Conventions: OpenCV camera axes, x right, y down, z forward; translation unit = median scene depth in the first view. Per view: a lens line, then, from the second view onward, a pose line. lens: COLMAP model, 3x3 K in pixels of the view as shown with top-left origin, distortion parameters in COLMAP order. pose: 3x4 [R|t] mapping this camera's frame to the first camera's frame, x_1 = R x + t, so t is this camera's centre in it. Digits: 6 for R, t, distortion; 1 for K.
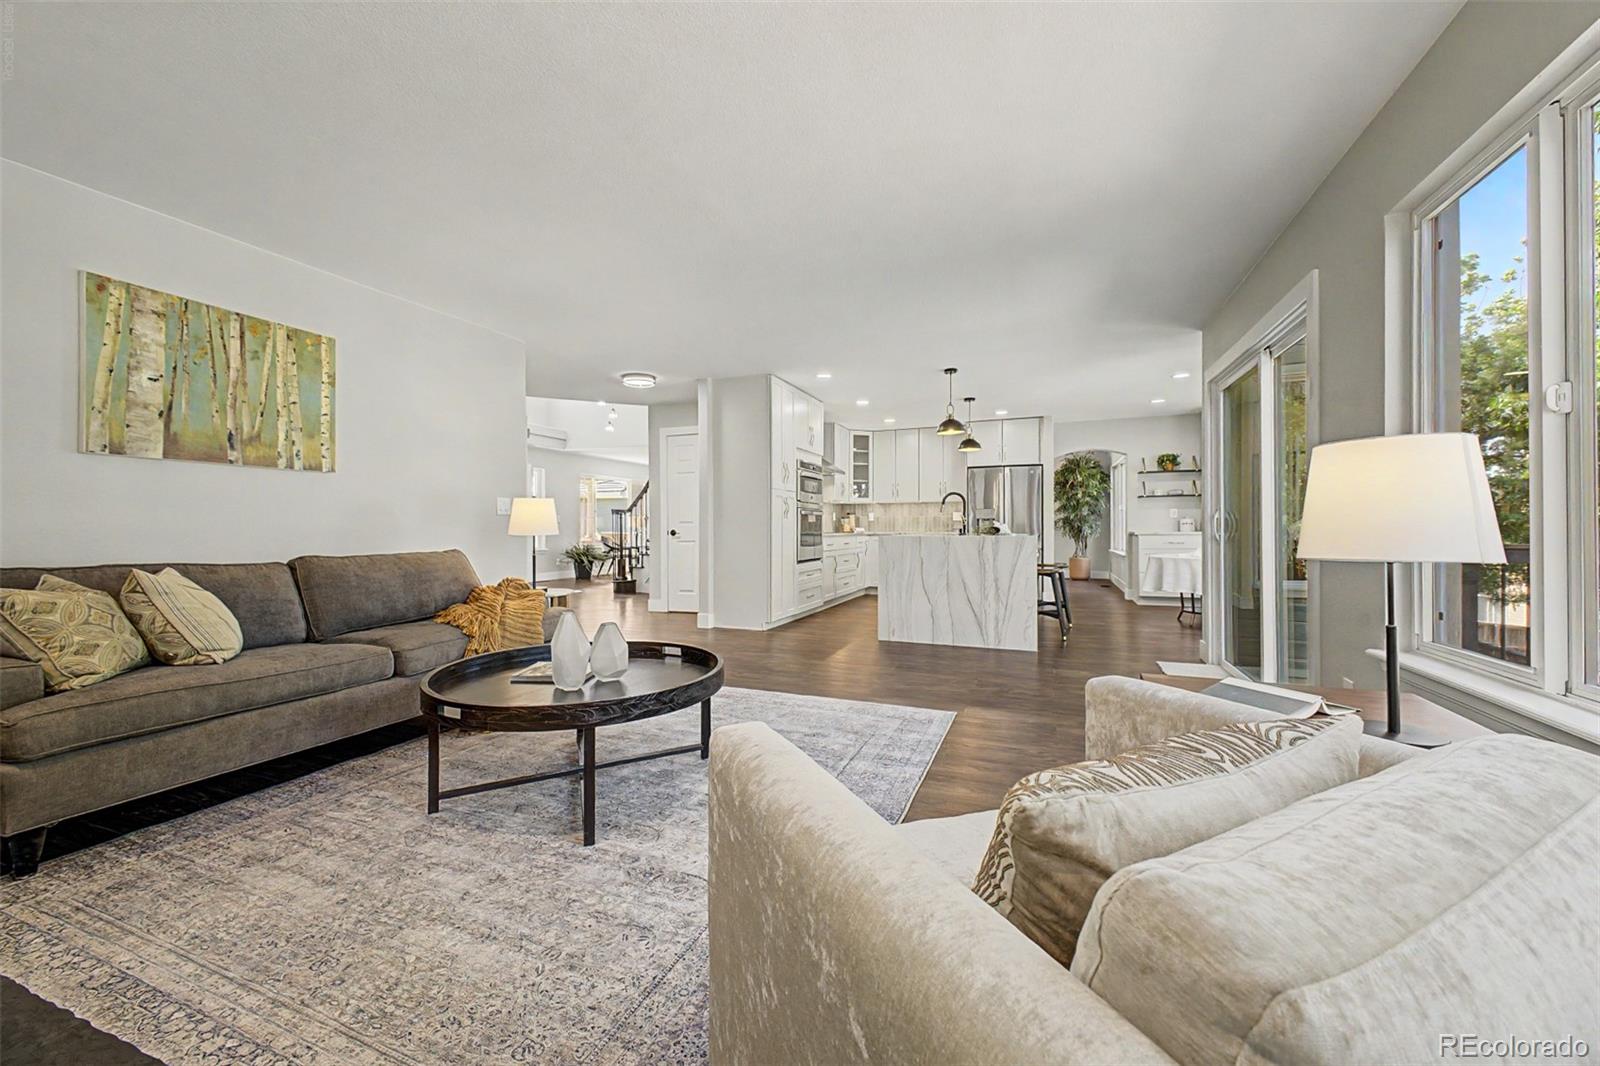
lens RADIAL K [[630.5, 0, 776.7], [0, 630.5, 519.3], [0, 0, 1]] dist [0.006003, -0.001176]
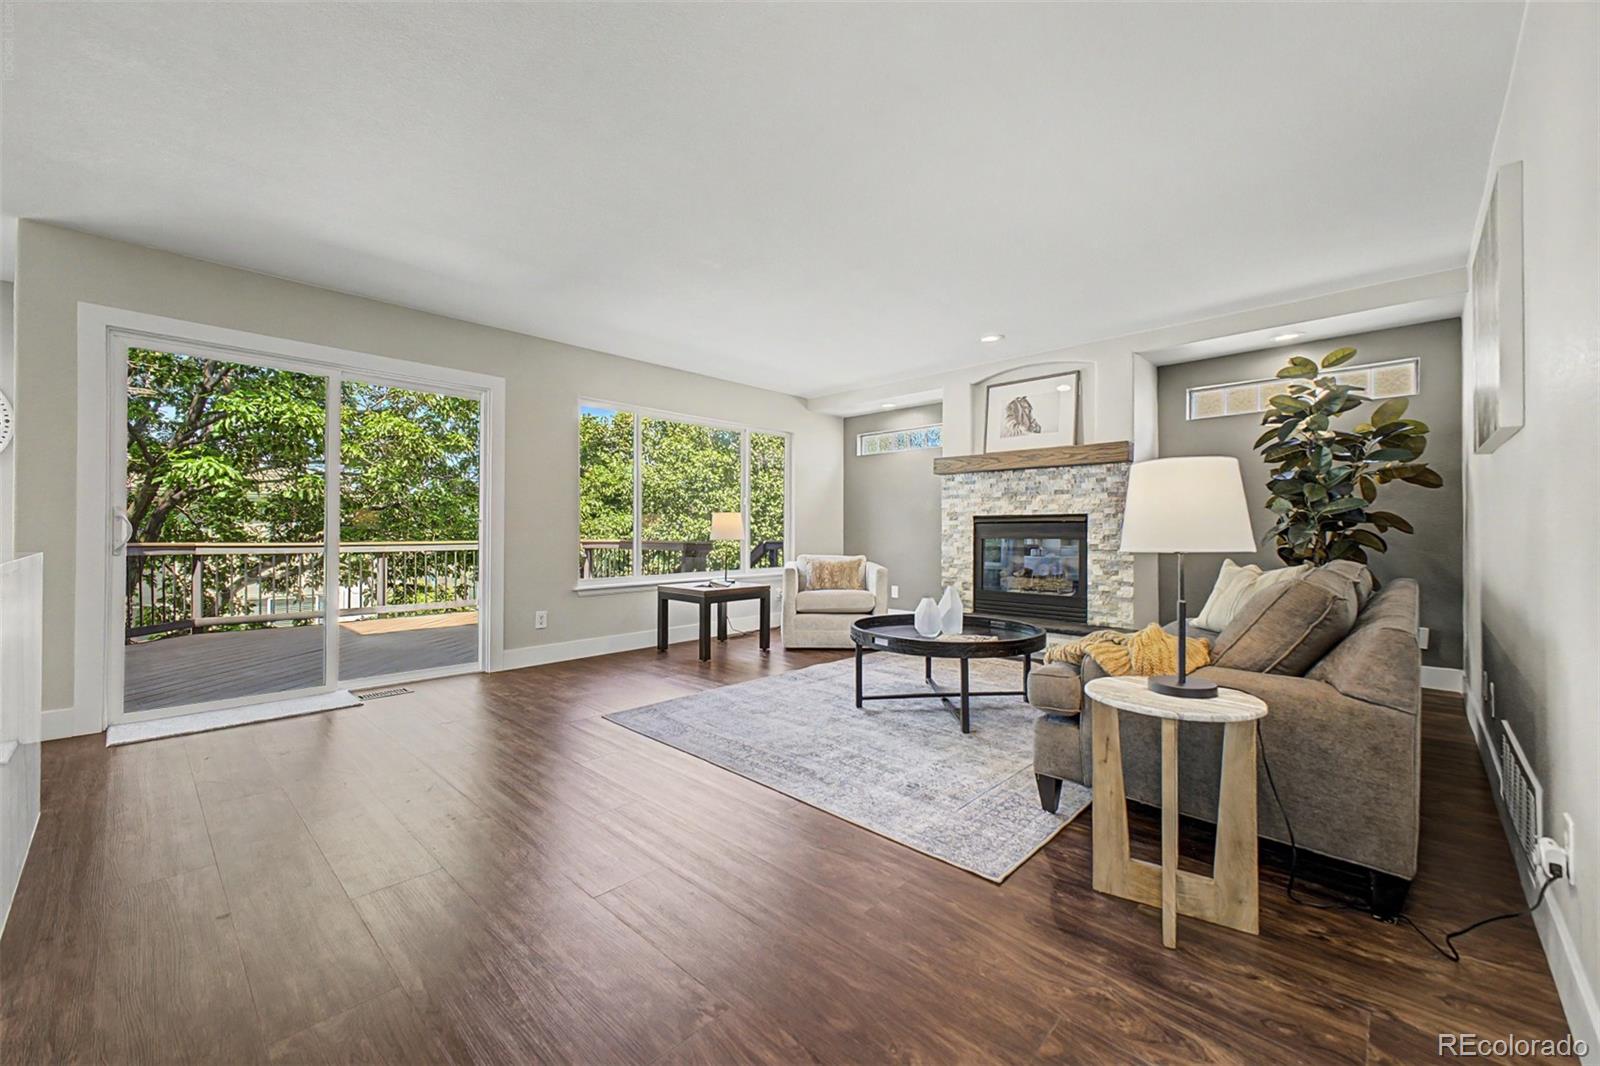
lens RADIAL K [[630.5, 0, 793.2], [0, 630.5, 535.3], [0, 0, 1]] dist [0.006003, -0.001176]
pose [[-0.937535, 0.000708, 0.347890, -0.359801], [-0.003159, 0.999939, -0.010546, 0.028291], [-0.347876, -0.010986, -0.937476, 1.874555]]
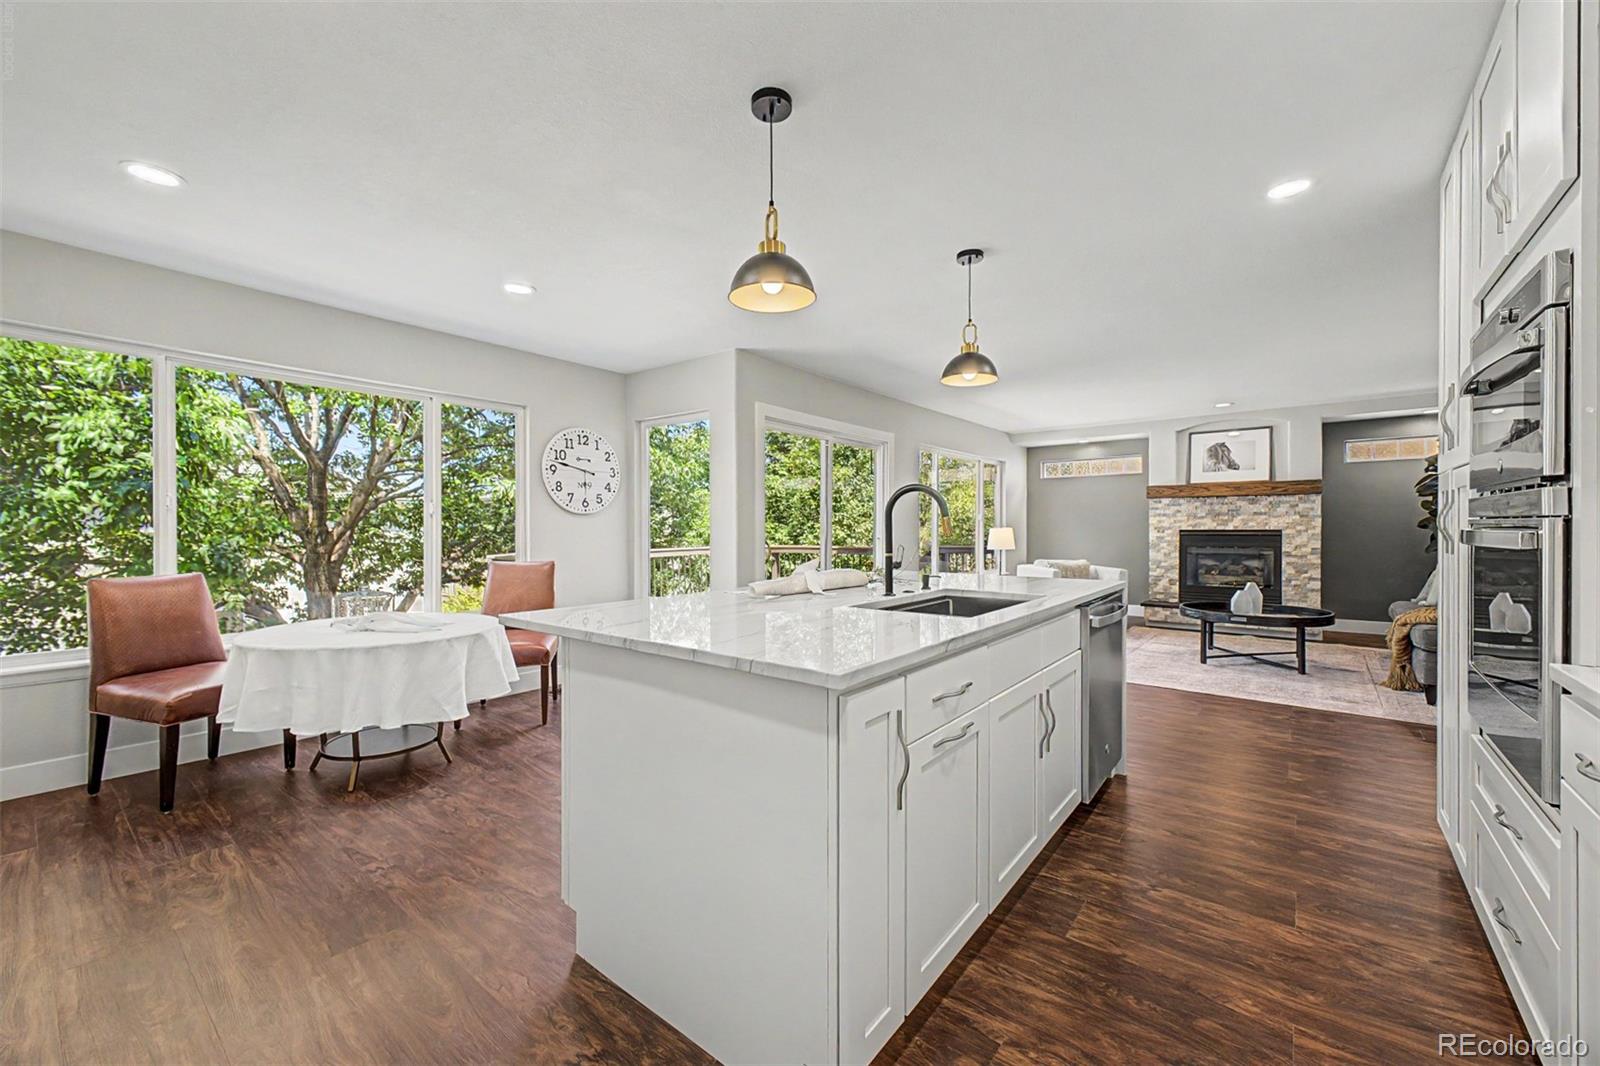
lens RADIAL K [[630.5, 0, 793.6], [0, 630.5, 533.4], [0, 0, 1]] dist [0.006003, -0.001176]
pose [[-0.961656, 0.002530, 0.274246, 0.467336], [-0.000229, 0.999950, -0.010026, -0.006055], [-0.274258, -0.009705, -0.961607, 2.667825]]
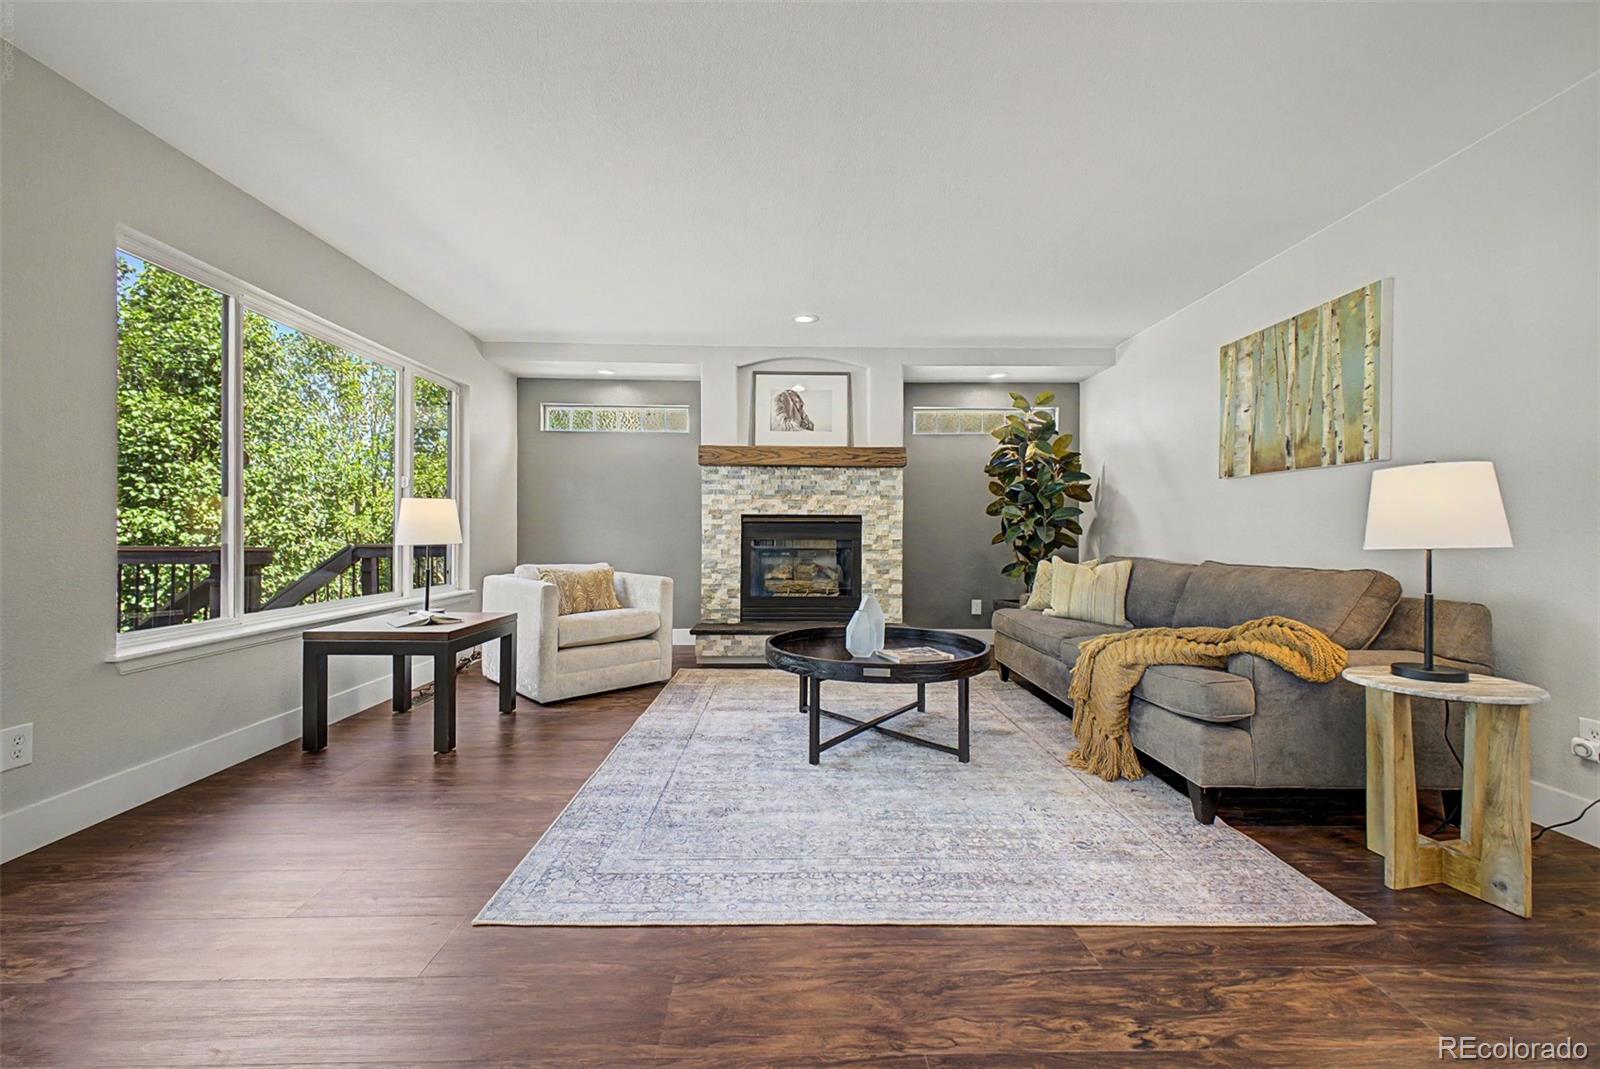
lens RADIAL K [[630.5, 0, 806.5], [0, 630.5, 542.1], [0, 0, 1]] dist [0.006003, -0.001176]
pose [[-0.904626, 0.004994, -0.426177, 0.263743], [0.004769, 0.999987, 0.001594, 0.021874], [0.426179, -0.000590, -0.904639, 1.560455]]
